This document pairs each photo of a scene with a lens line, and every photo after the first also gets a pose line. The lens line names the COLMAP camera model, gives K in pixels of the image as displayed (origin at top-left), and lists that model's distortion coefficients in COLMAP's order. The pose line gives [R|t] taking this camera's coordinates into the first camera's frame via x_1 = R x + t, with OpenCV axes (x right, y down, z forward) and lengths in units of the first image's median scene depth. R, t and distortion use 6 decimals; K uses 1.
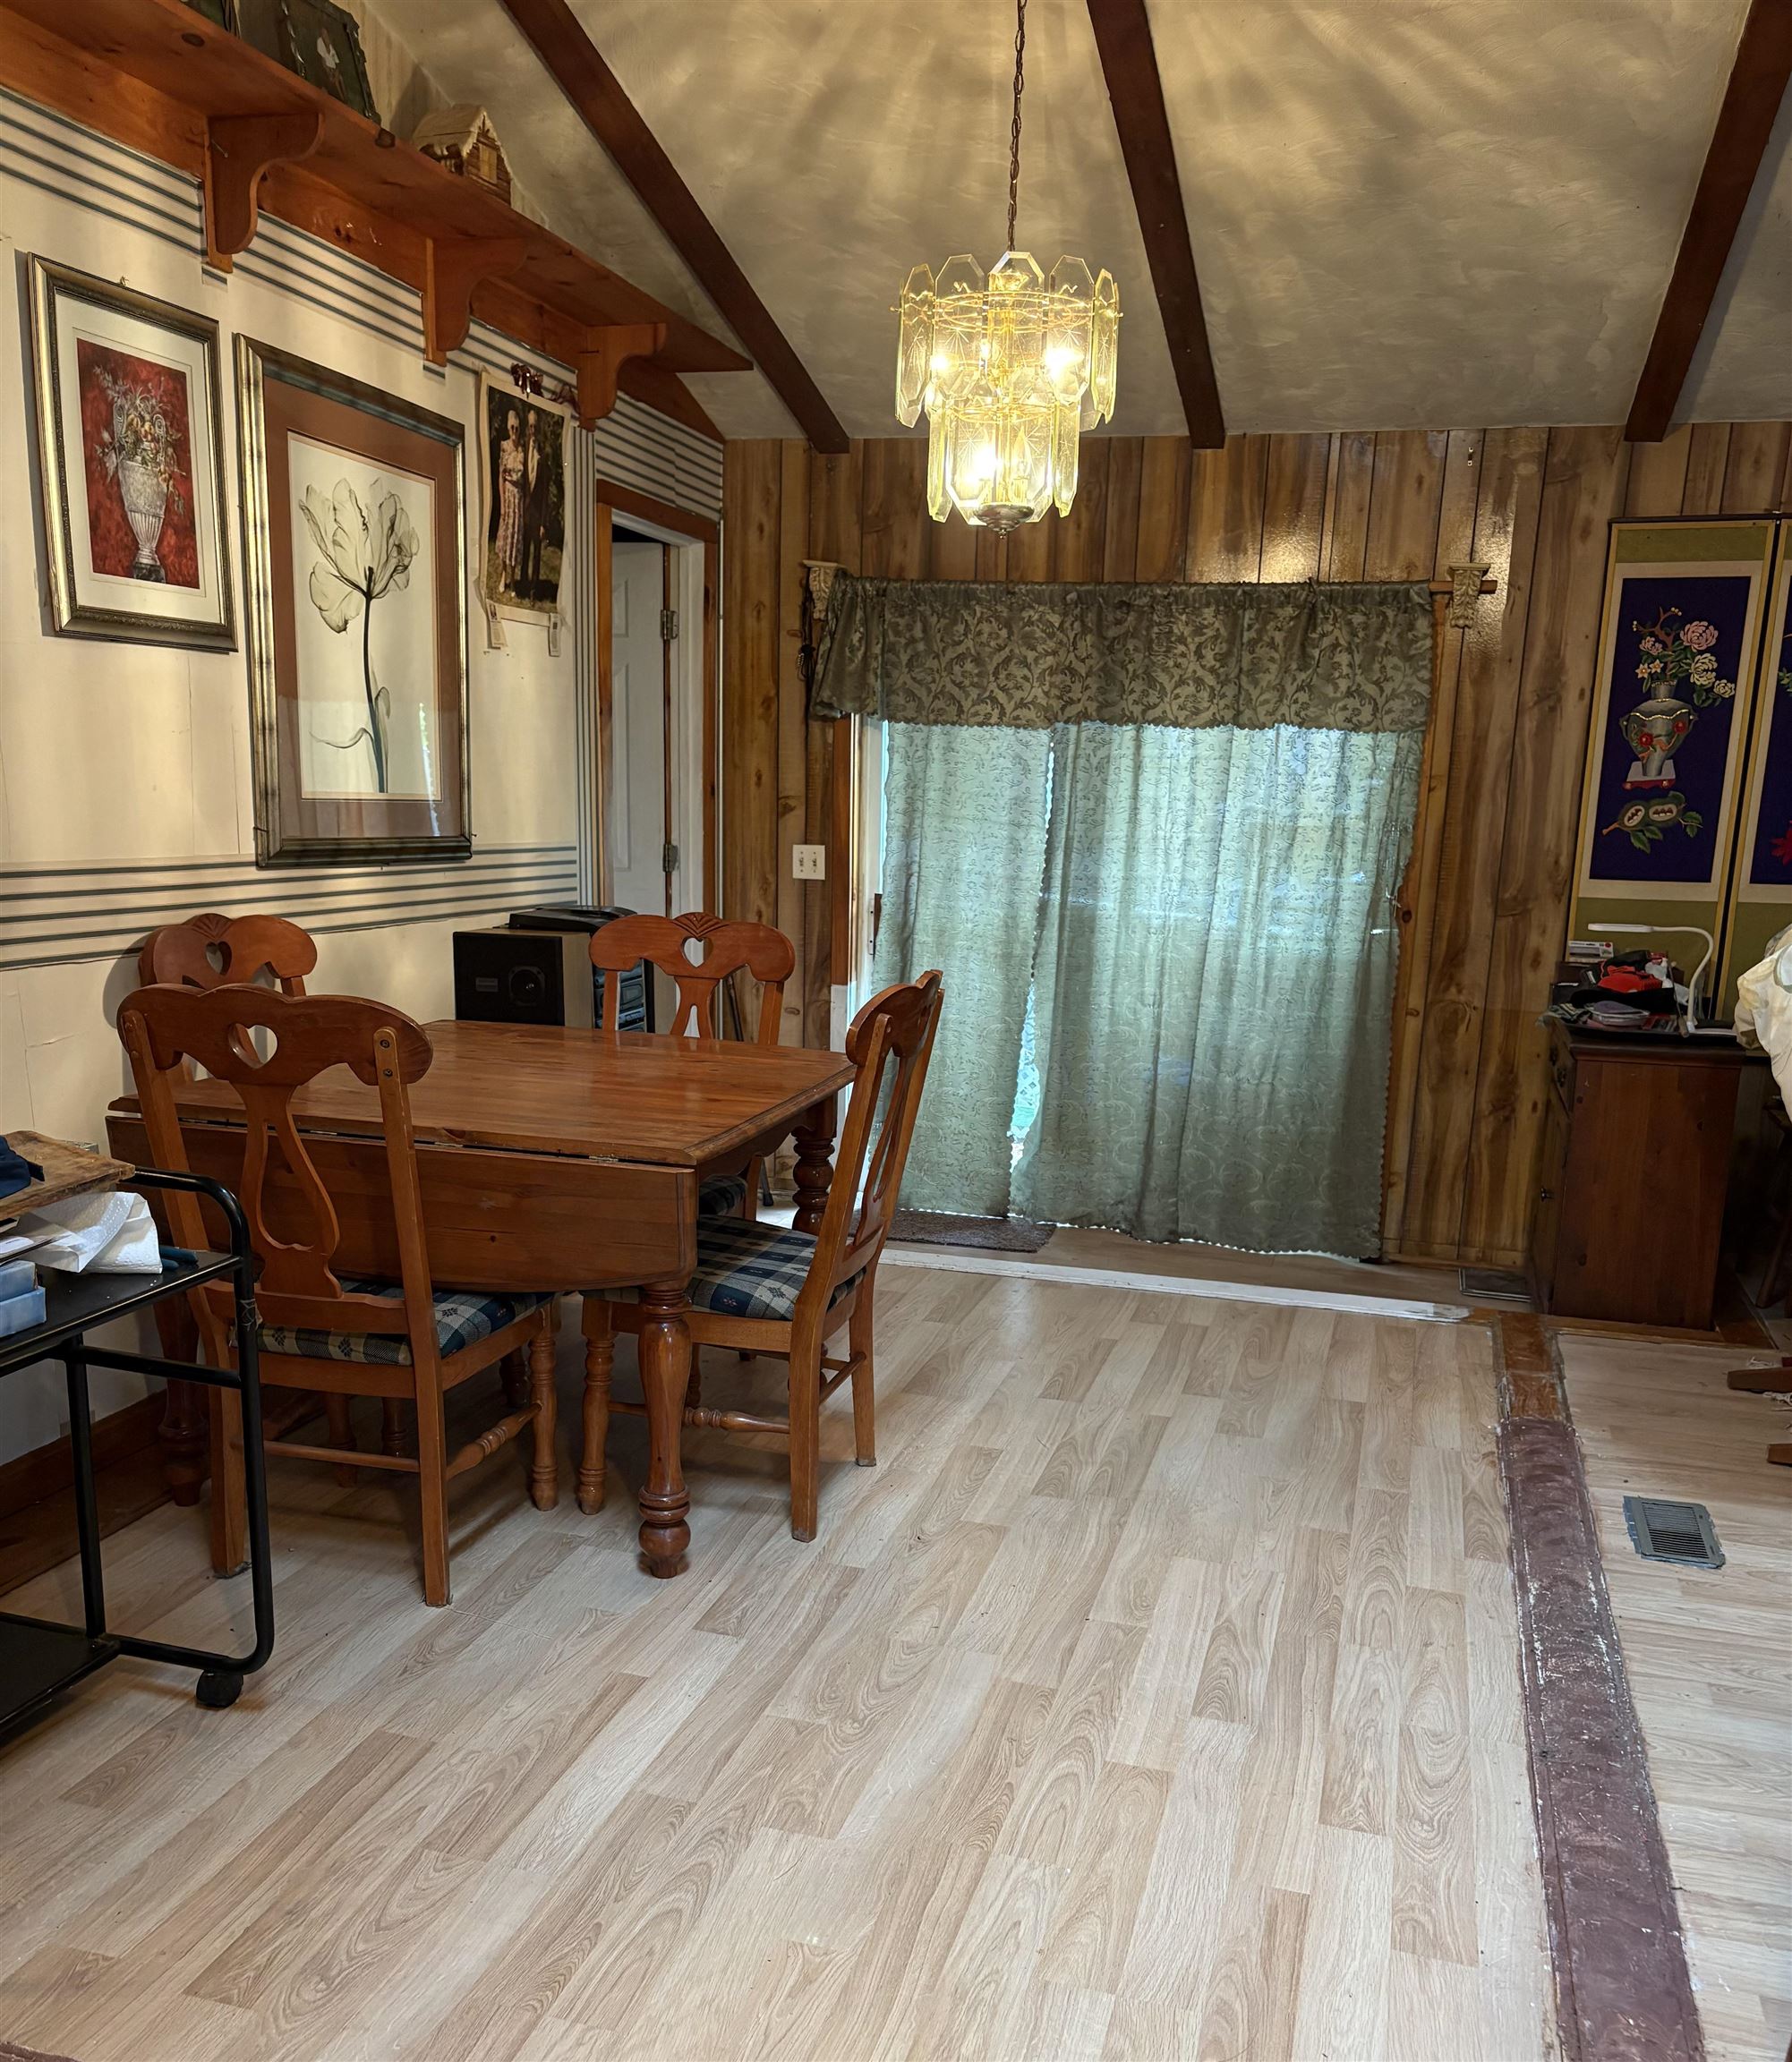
lens RADIAL K [[1798.4, 0, 890.9], [0, 1798.4, 1203.0], [0, 0, 1]] dist [0.014014, 0.007345]
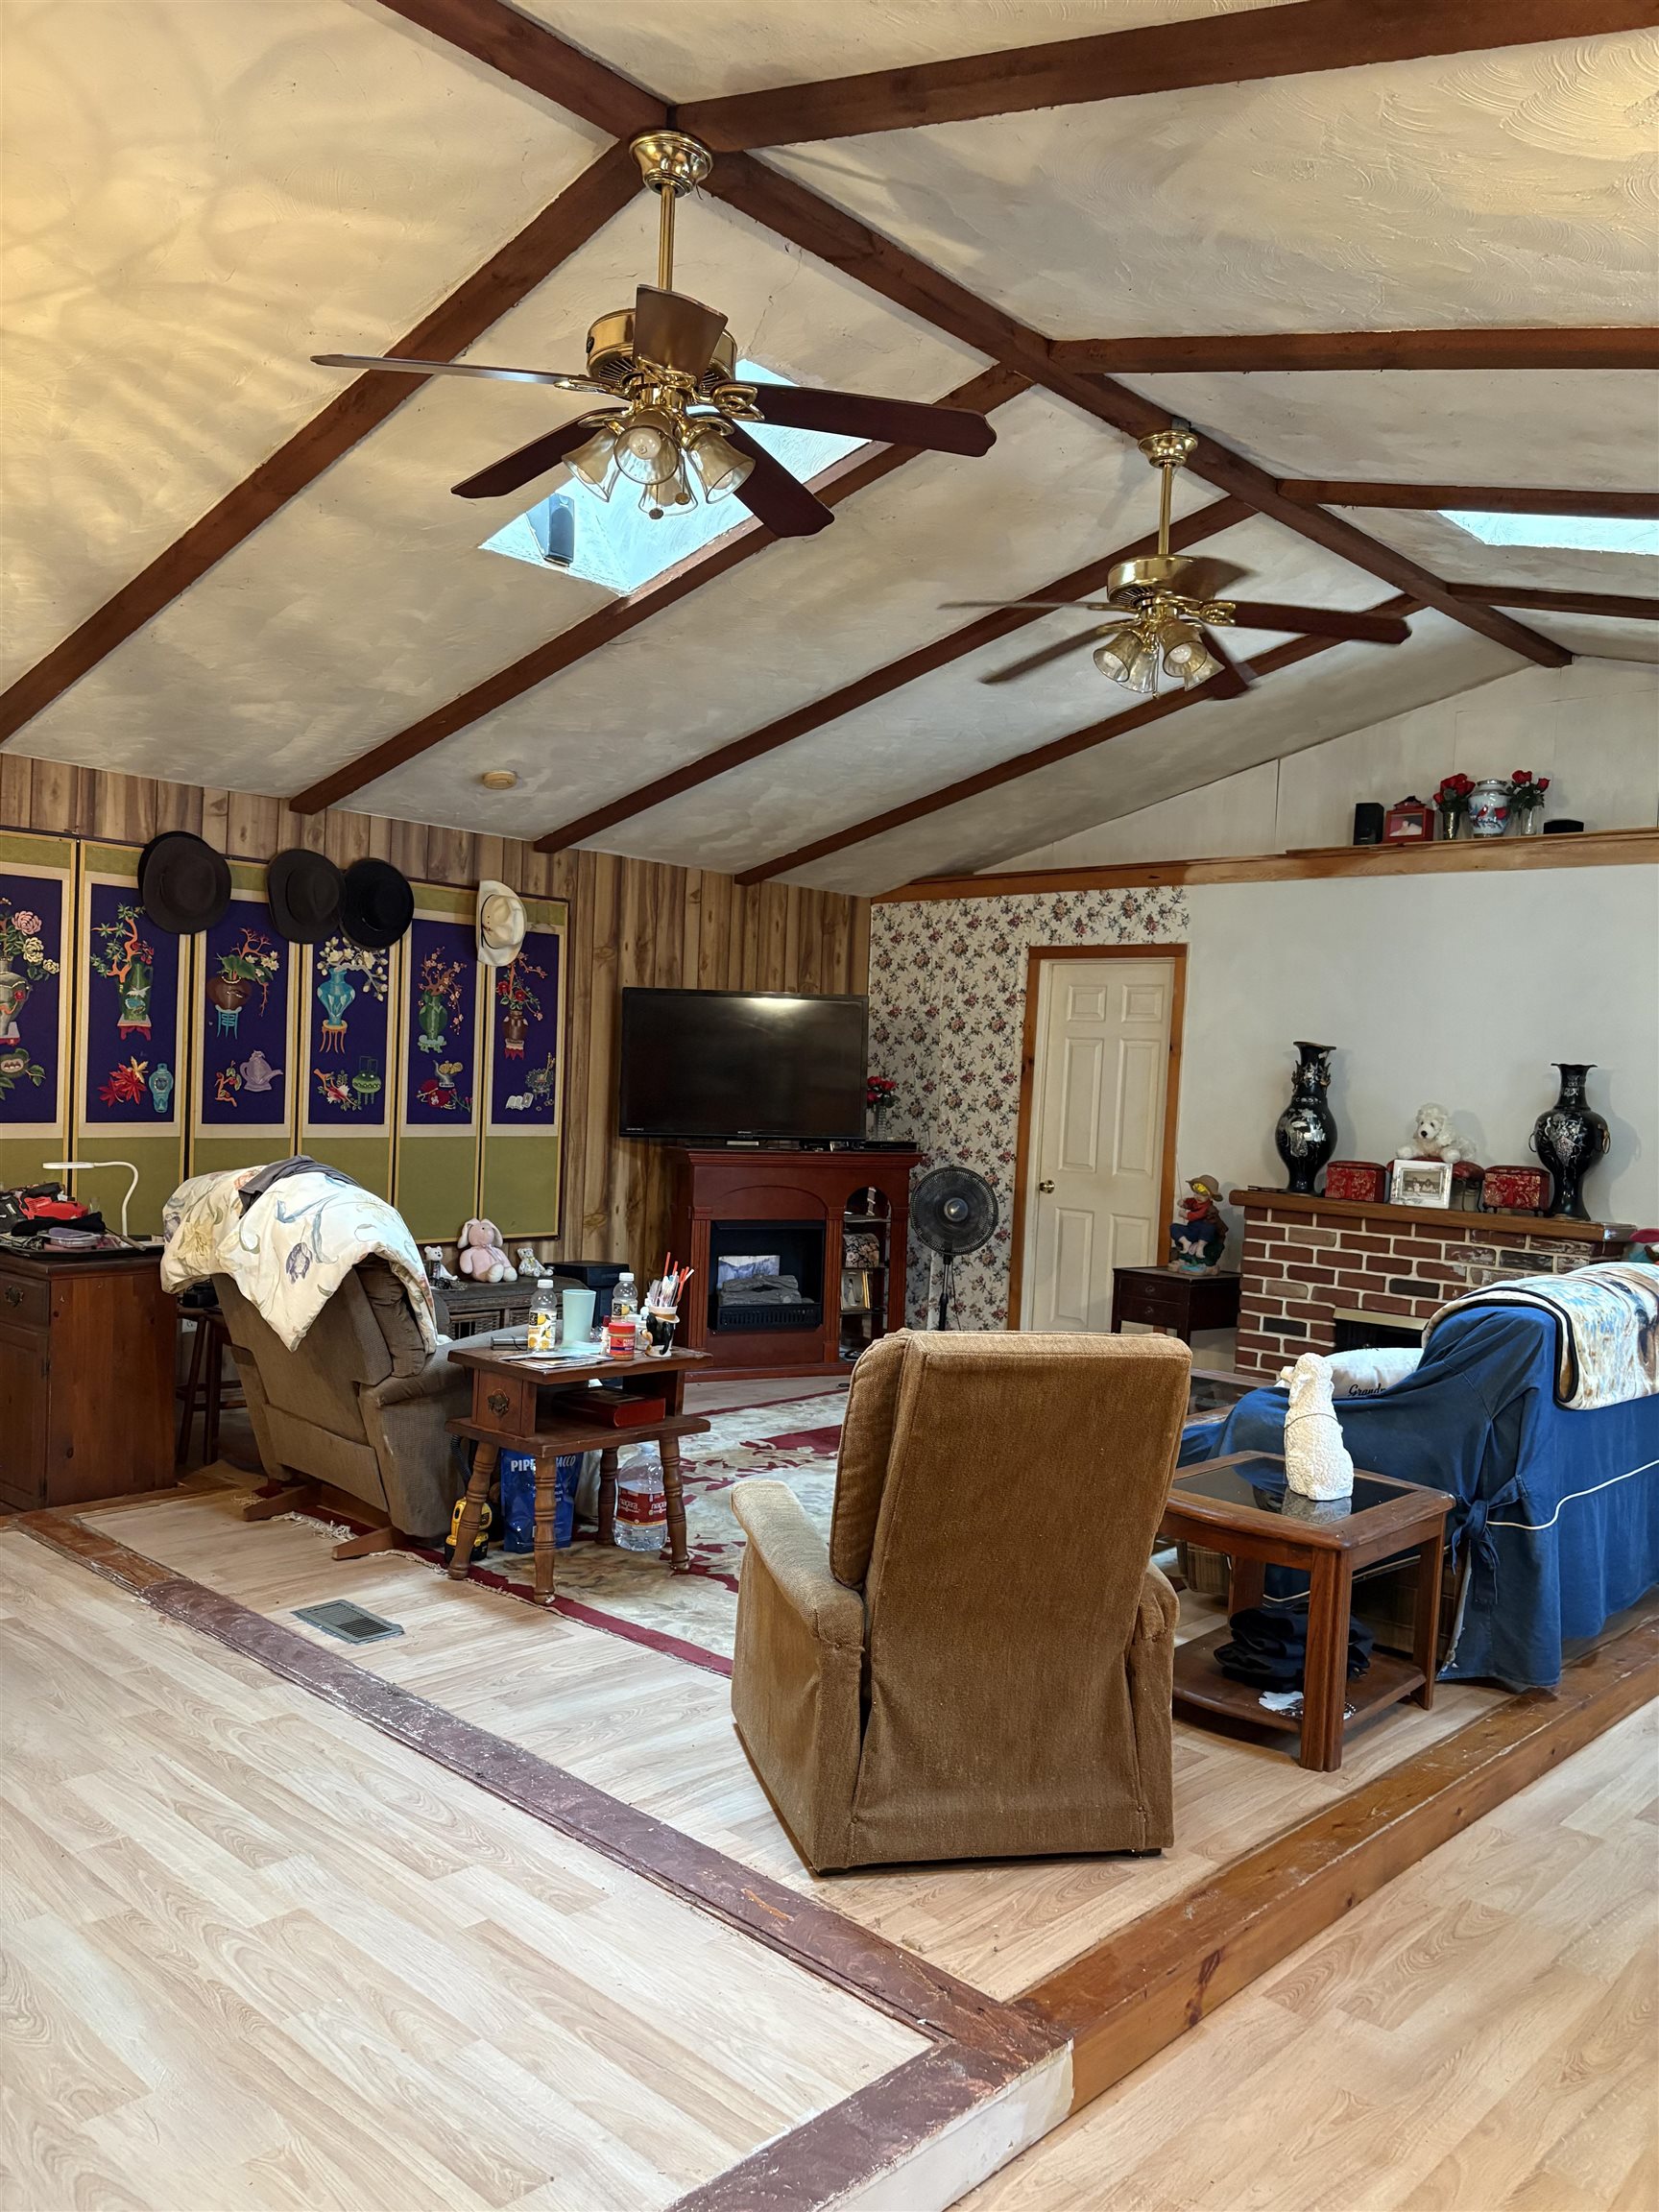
lens RADIAL K [[1646.7, 0, 829.5], [0, 1646.7, 1106.0], [0, 0, 1]] dist [0.038624, -0.062271]
pose [[0.452112, -0.026994, 0.891553, -0.292546], [0.177872, 0.982194, -0.060461, -0.031354], [-0.874046, 0.185918, 0.448863, 0.058663]]
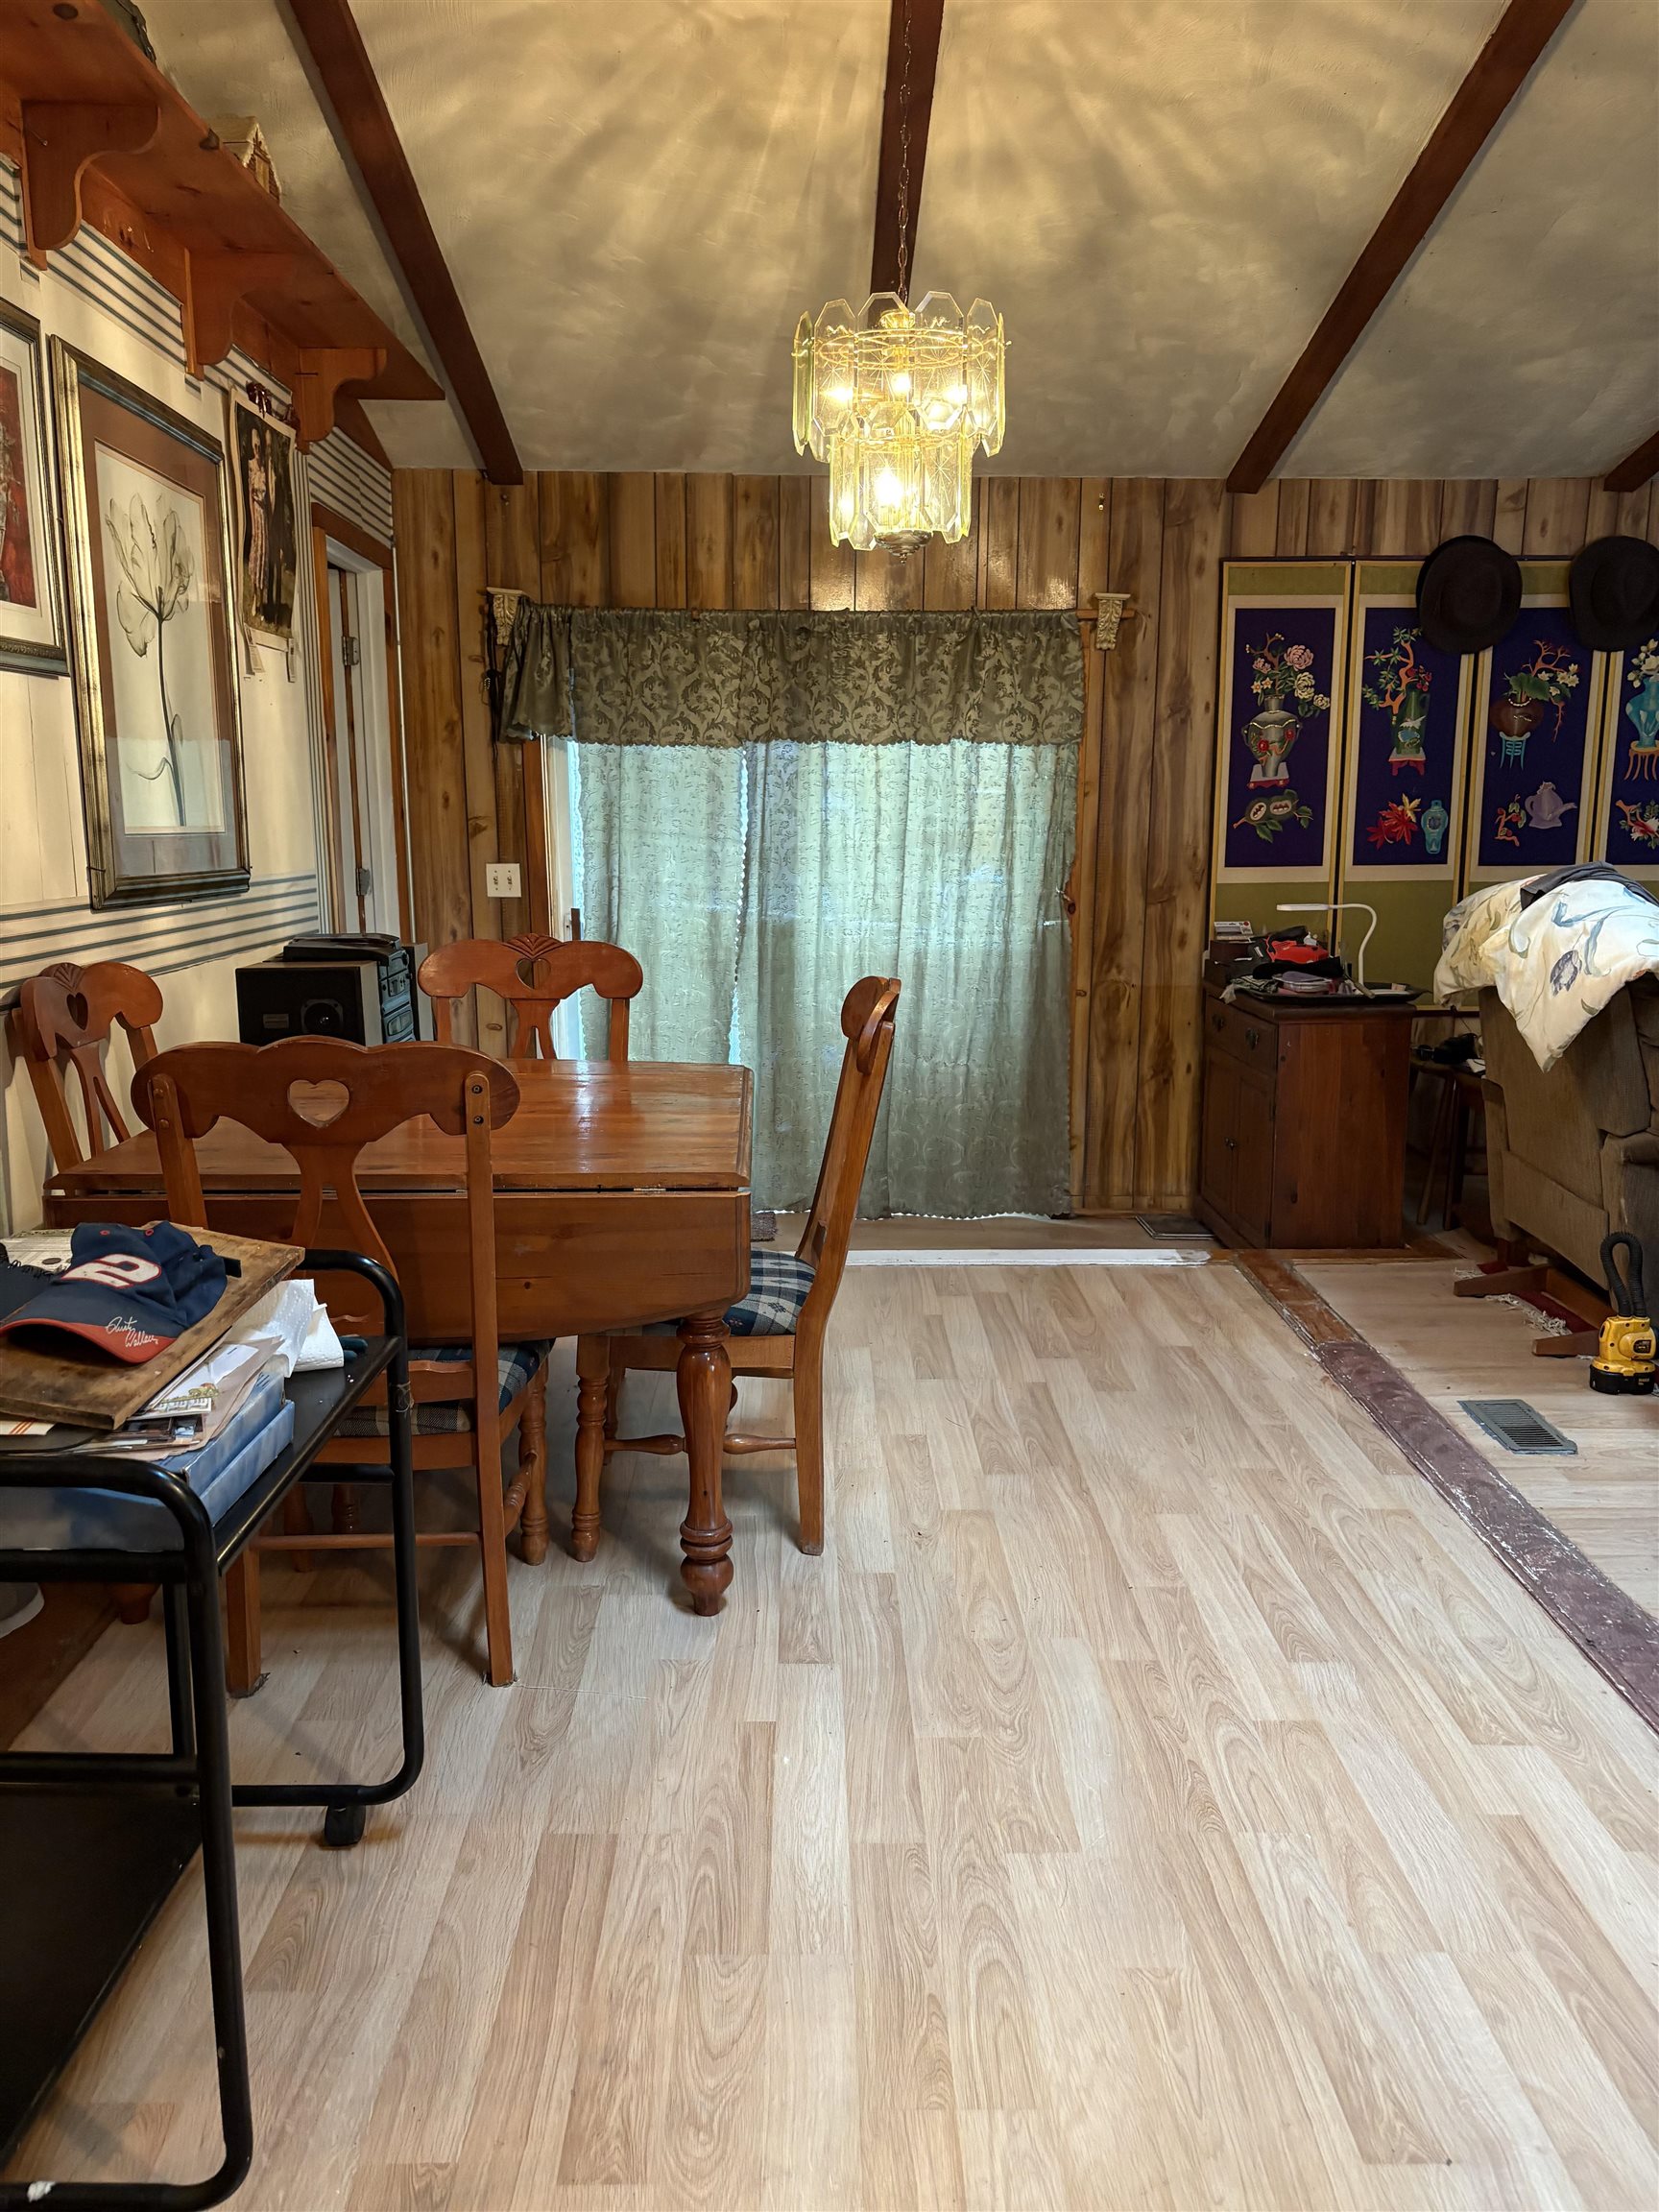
lens RADIAL K [[1659.7, 0, 834.6], [0, 1659.7, 1129.8], [0, 0, 1]] dist [0.036493, -0.035692]
pose [[0.956062, -0.084188, 0.280816, -0.166004], [0.093439, 0.995430, -0.019694, -0.015970], [-0.277874, 0.045068, 0.959560, 0.059851]]
